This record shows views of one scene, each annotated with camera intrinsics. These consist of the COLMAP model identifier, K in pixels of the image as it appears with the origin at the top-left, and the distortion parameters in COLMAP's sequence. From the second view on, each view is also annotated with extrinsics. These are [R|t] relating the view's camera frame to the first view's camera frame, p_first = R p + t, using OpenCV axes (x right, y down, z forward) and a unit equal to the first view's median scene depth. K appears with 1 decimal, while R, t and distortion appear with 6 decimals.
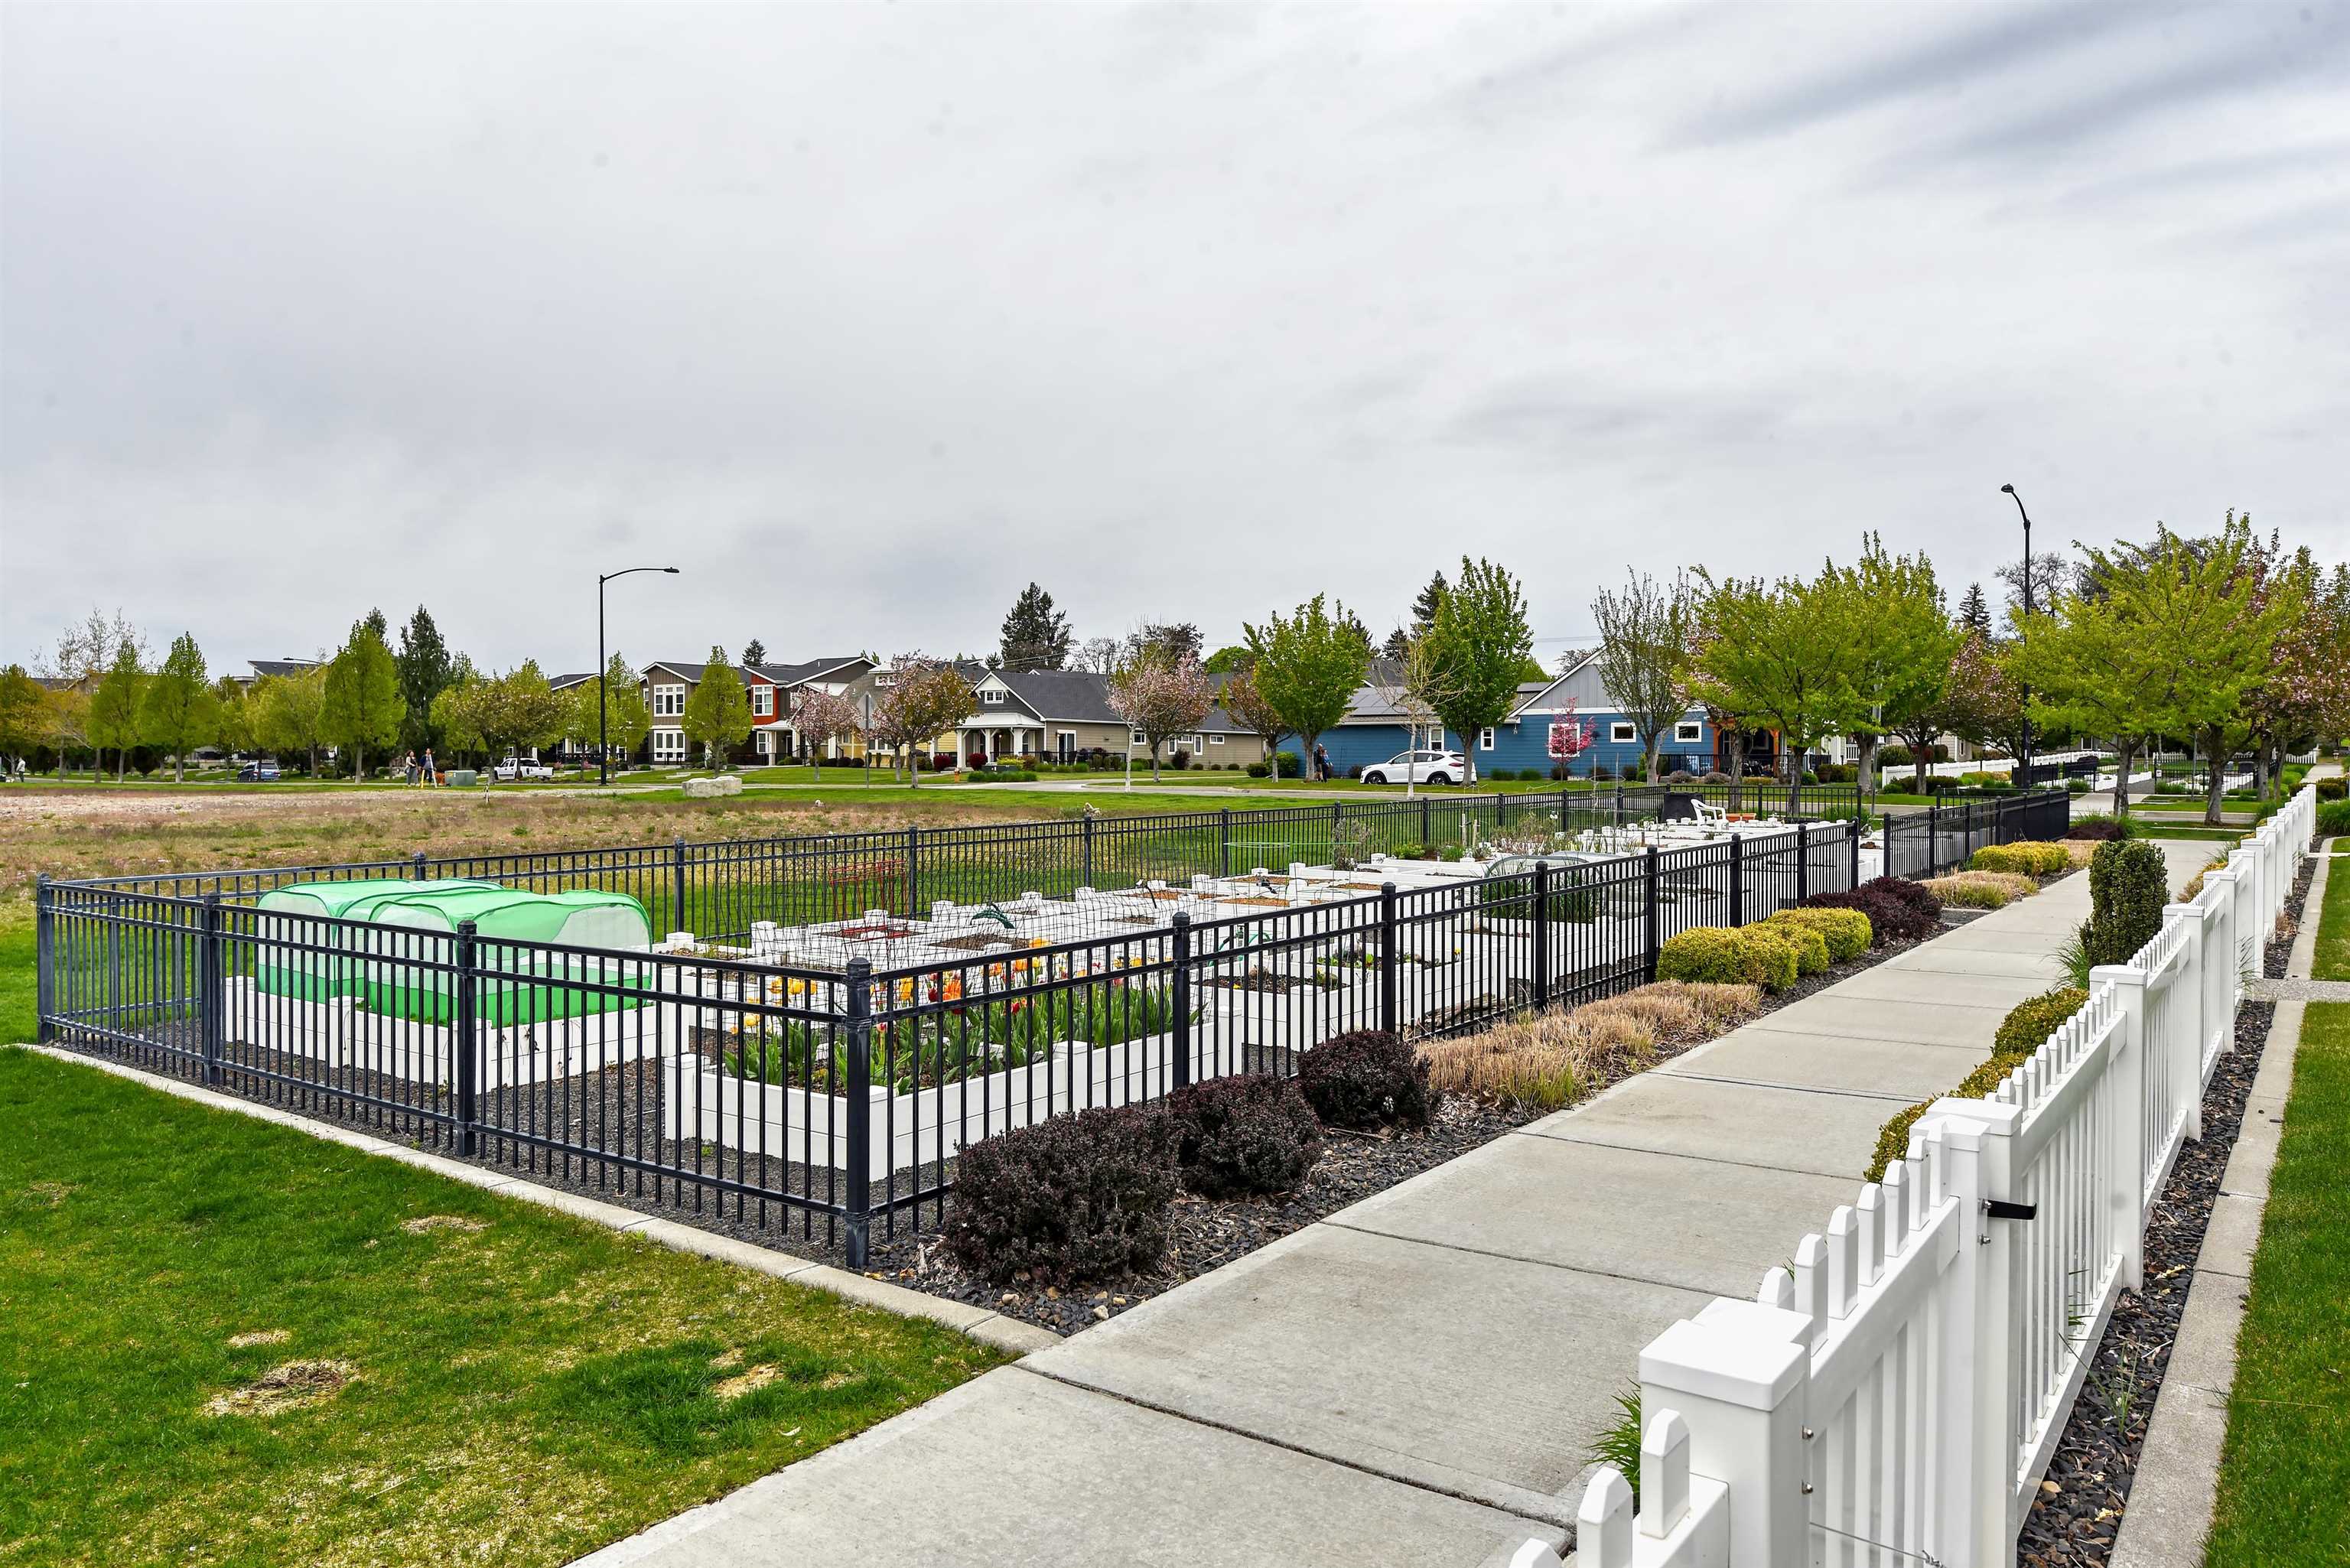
lens RADIAL K [[1624.1, 0, 1175.8], [0, 1624.1, 780.4], [0, 0, 1]] dist [0.008461, 0.000023]
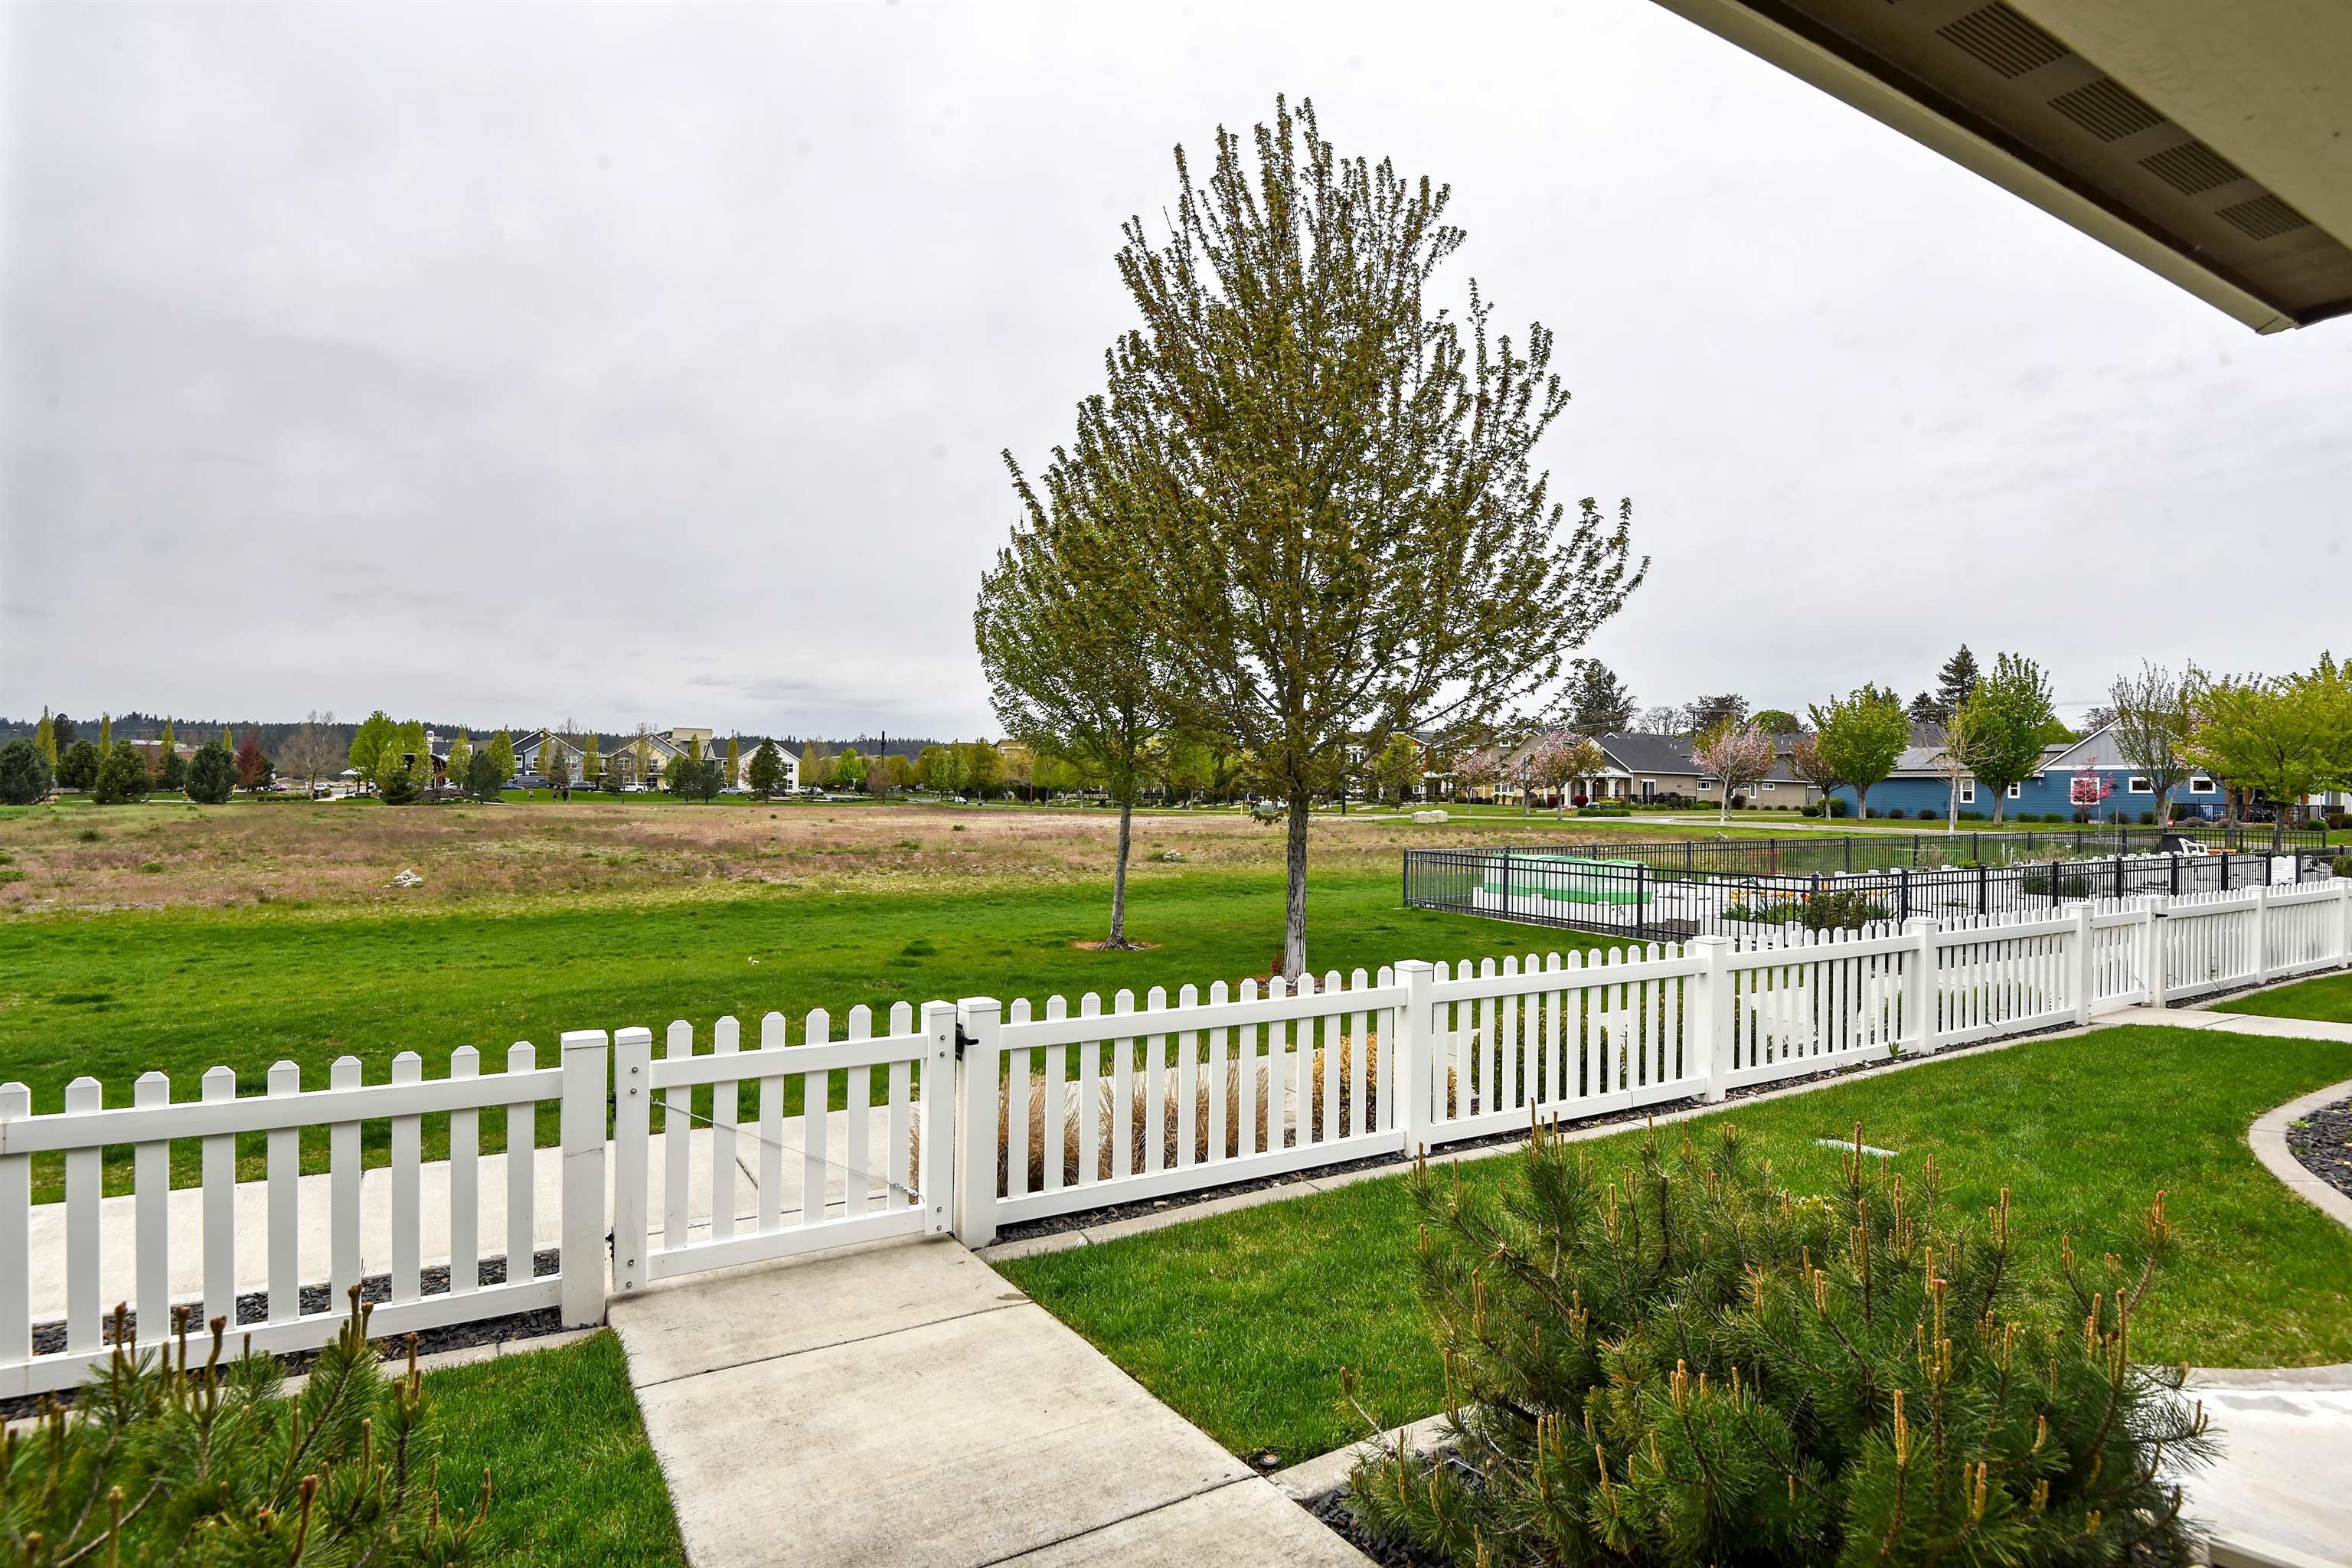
lens RADIAL K [[1289.4, 0, 1152.7], [0, 1289.4, 785.5], [0, 0, 1]] dist [-0.004250, -0.012311]
pose [[0.921775, 0.007448, -0.387654, -0.041445], [-0.015522, 0.999723, -0.017700, -0.000215], [0.387415, 0.022333, 0.921635, -0.194520]]
